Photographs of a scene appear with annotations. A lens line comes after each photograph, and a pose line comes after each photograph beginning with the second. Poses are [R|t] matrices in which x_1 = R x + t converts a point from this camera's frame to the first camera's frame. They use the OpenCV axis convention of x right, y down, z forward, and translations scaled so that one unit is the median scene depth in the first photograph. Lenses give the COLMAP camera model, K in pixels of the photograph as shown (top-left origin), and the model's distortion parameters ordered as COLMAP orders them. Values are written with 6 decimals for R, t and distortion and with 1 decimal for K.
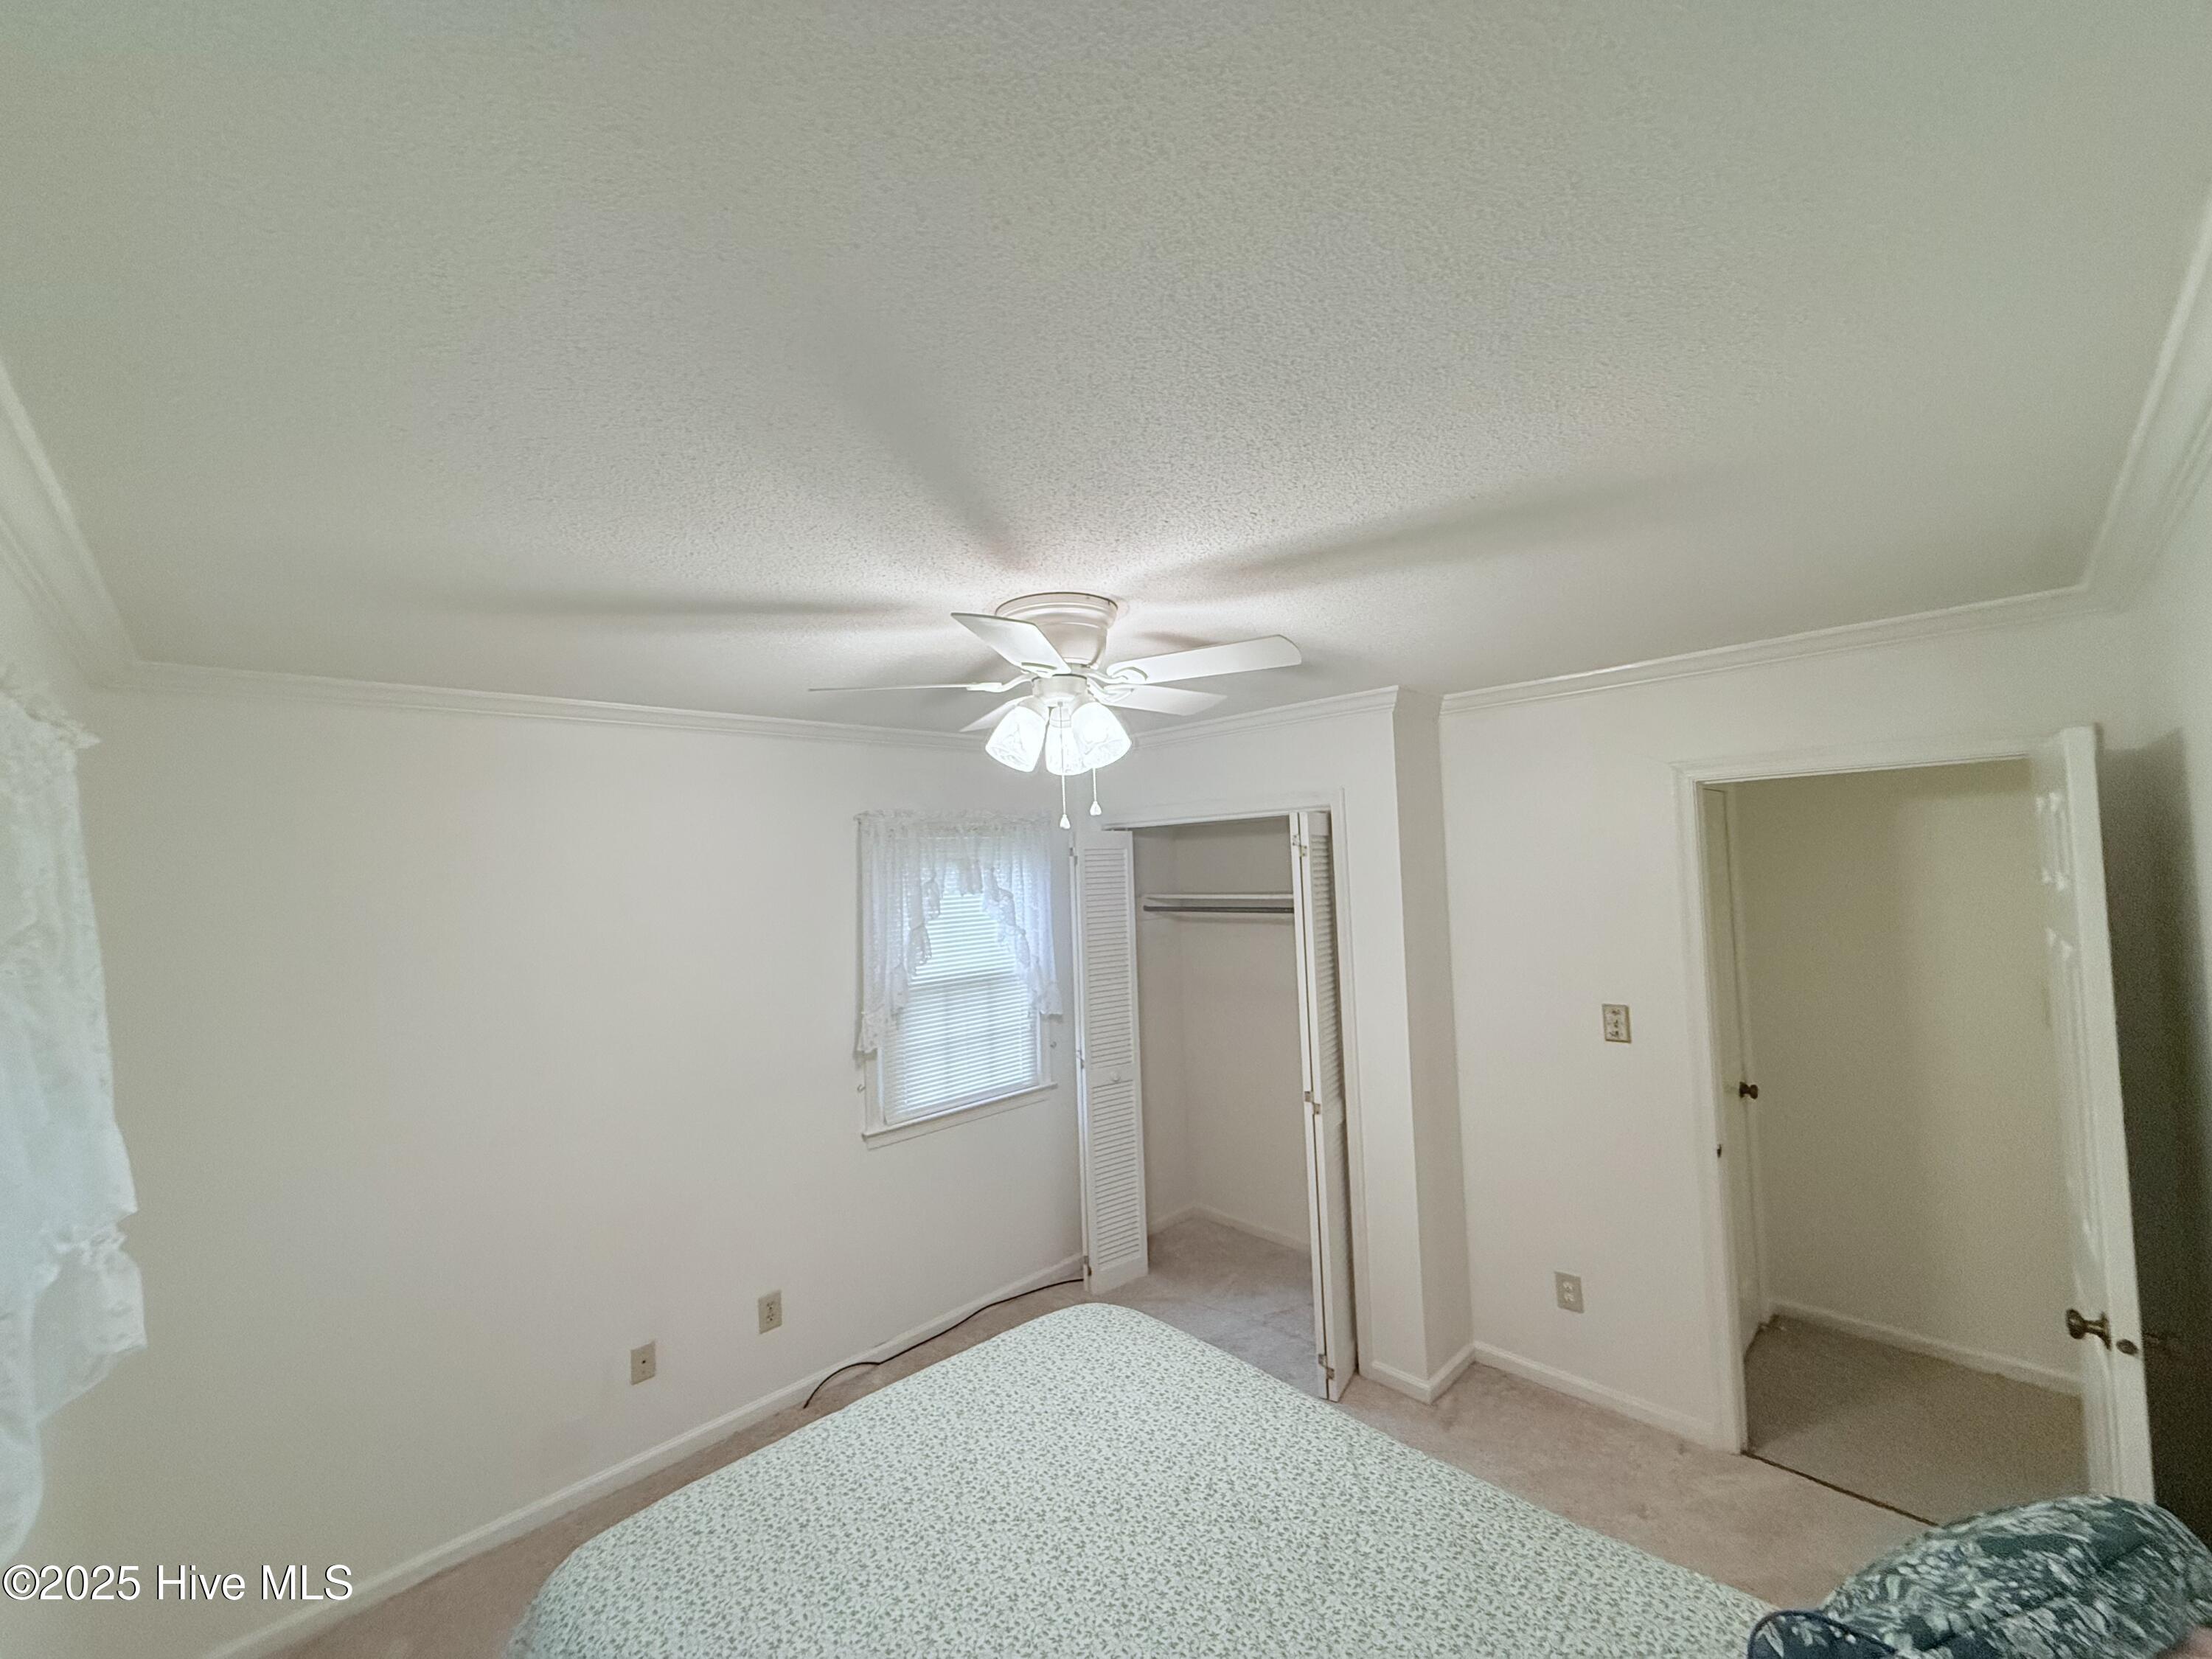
lens RADIAL K [[878.7, 0, 1086.3], [0, 878.7, 832.8], [0, 0, 1]] dist [0.002906, 0.000133]
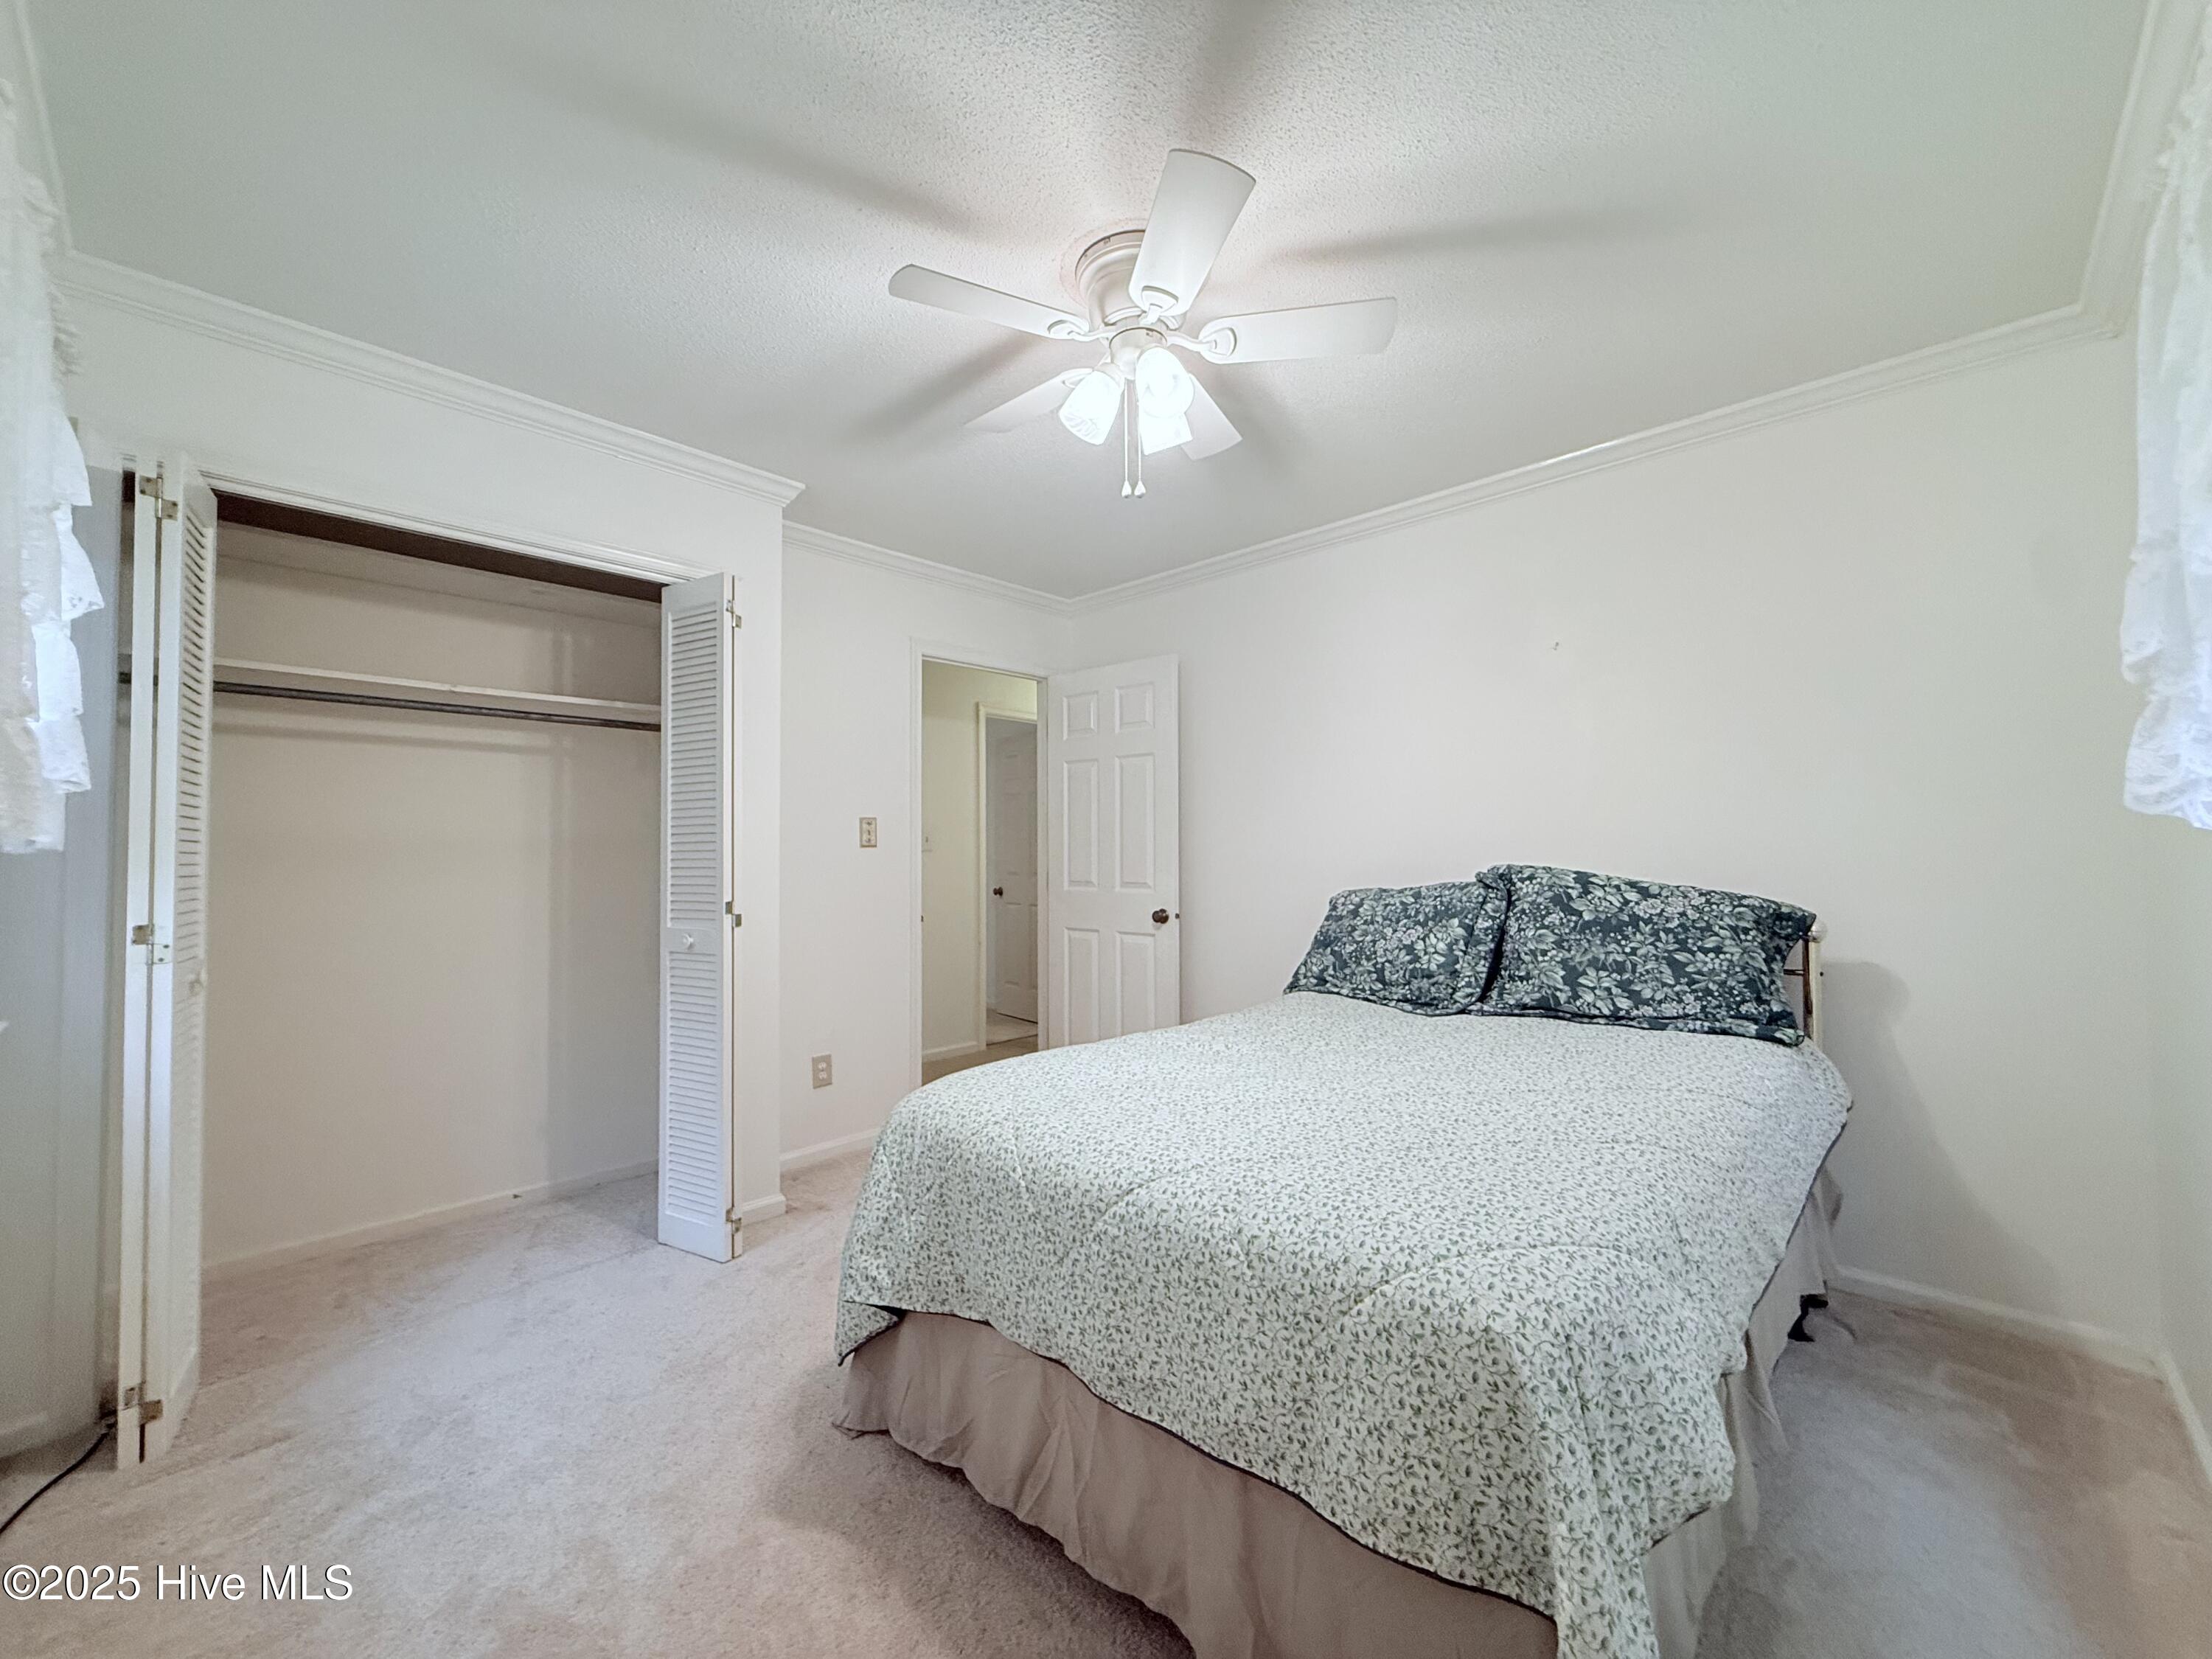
lens RADIAL K [[878.7, 0, 1113.5], [0, 878.7, 831.5], [0, 0, 1]] dist [0.002906, 0.000133]
pose [[-0.059269, 0.069933, 0.995789, -0.651754], [-0.029849, 0.996973, -0.071793, 0.293341], [-0.997796, -0.033978, -0.057002, 0.724774]]
